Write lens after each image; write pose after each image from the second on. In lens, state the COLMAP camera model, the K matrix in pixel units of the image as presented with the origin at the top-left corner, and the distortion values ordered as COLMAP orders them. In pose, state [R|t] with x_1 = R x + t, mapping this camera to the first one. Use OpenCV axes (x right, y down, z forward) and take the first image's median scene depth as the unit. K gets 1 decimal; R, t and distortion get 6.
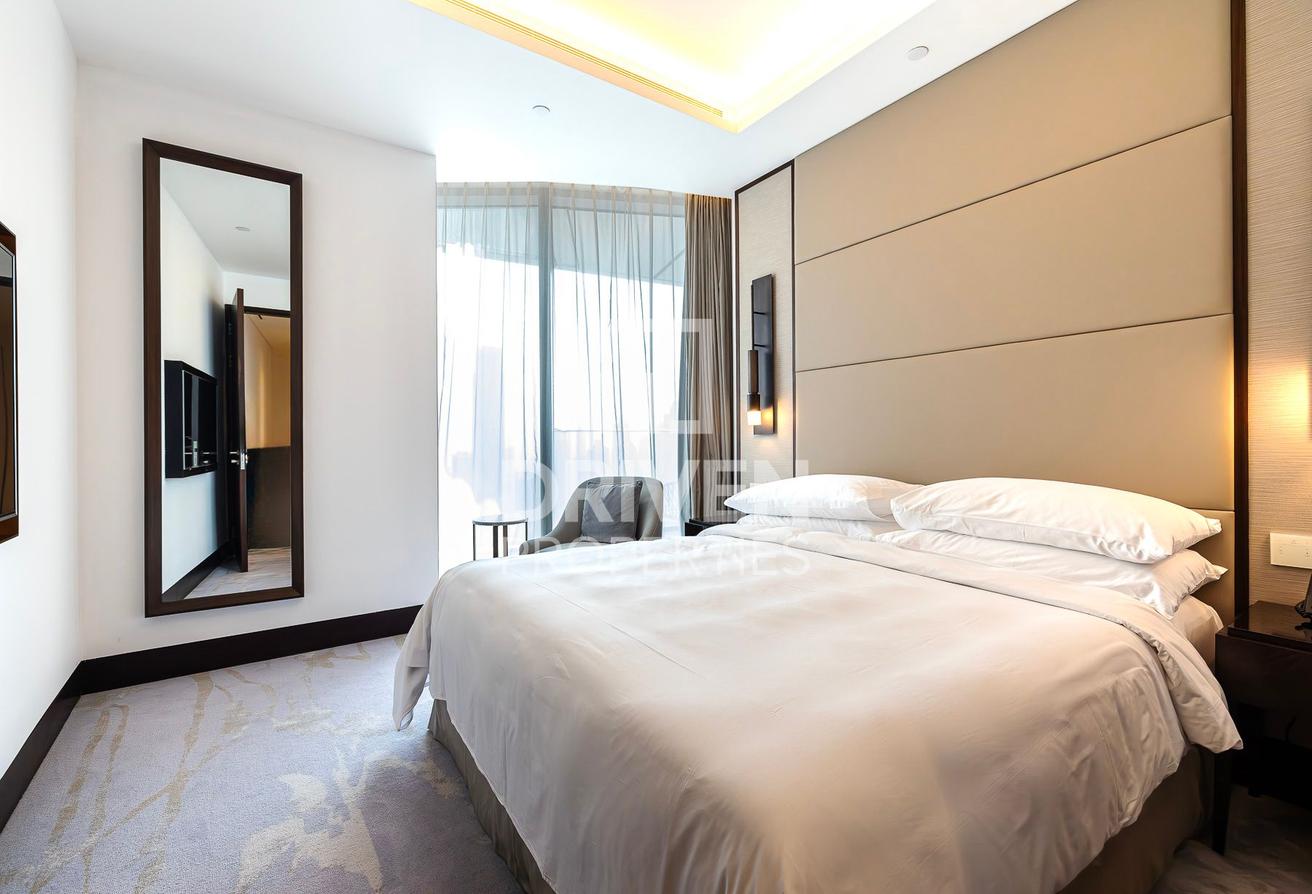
lens RADIAL K [[561.3, 0, 656.0], [0, 561.3, 447.0], [0, 0, 1]] dist [0.000987, -0.000381]
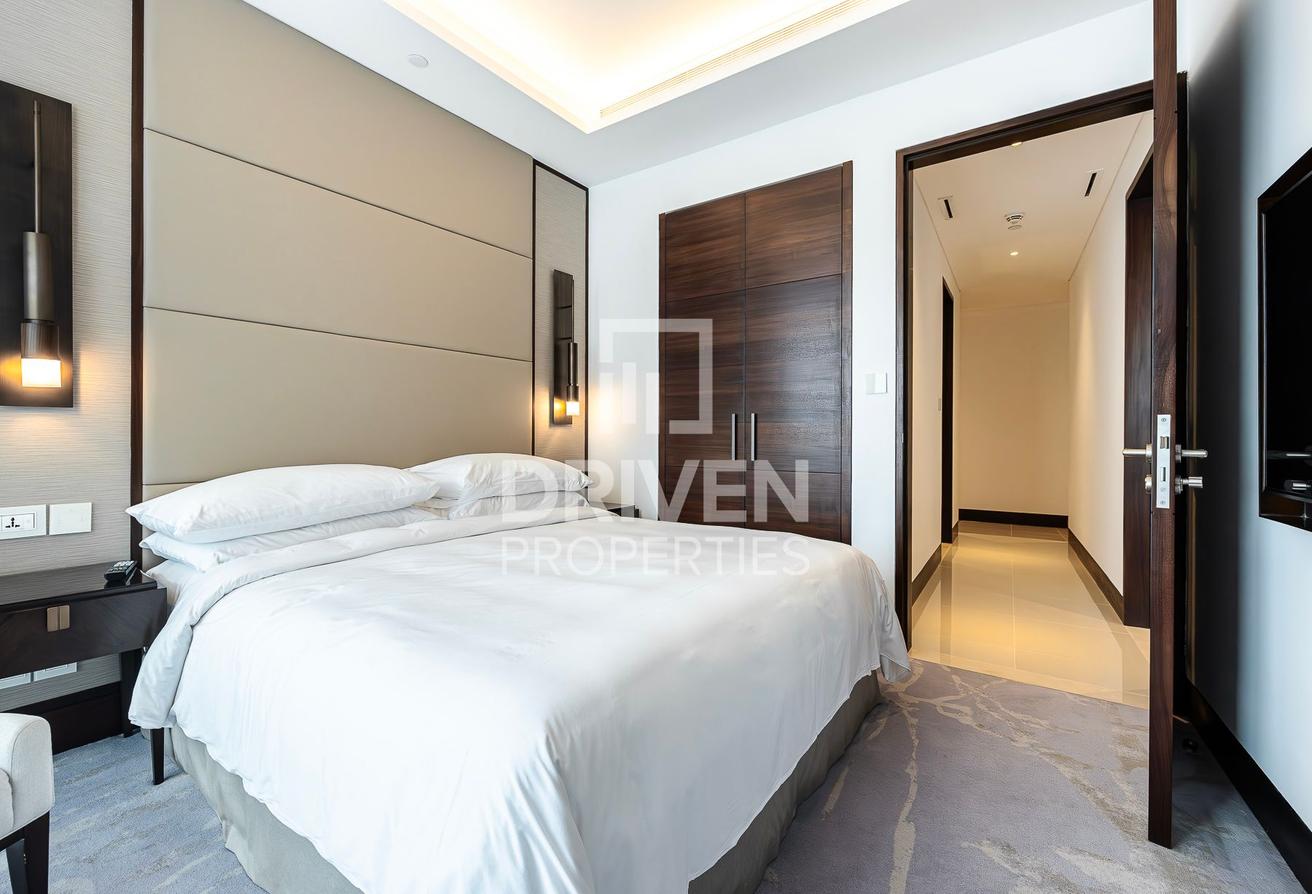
lens RADIAL K [[551.7, 0, 662.7], [0, 551.7, 434.4], [0, 0, 1]] dist [-0.001174, -0.000162]
pose [[-0.354869, -0.008624, 0.934876, -0.872970], [0.001597, 0.999950, 0.009830, -0.002479], [-0.934915, 0.004981, -0.354838, 1.198895]]
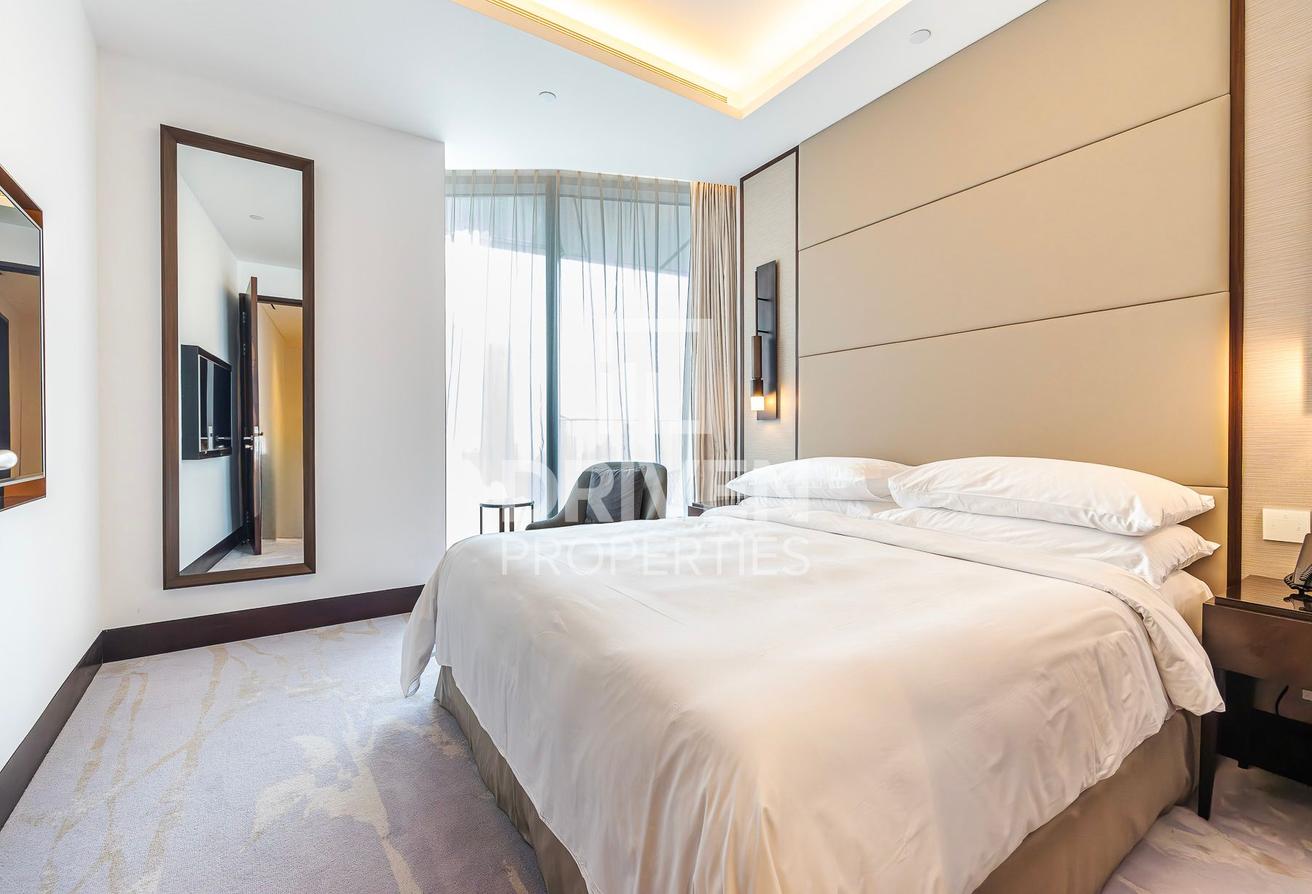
lens RADIAL K [[561.3, 0, 656.0], [0, 561.3, 447.0], [0, 0, 1]] dist [0.000987, -0.000381]
pose [[0.999865, 0.005034, -0.015622, 0.016375], [-0.004923, 0.999962, 0.007184, 0.037489], [0.015658, -0.007106, 0.999852, -0.024091]]
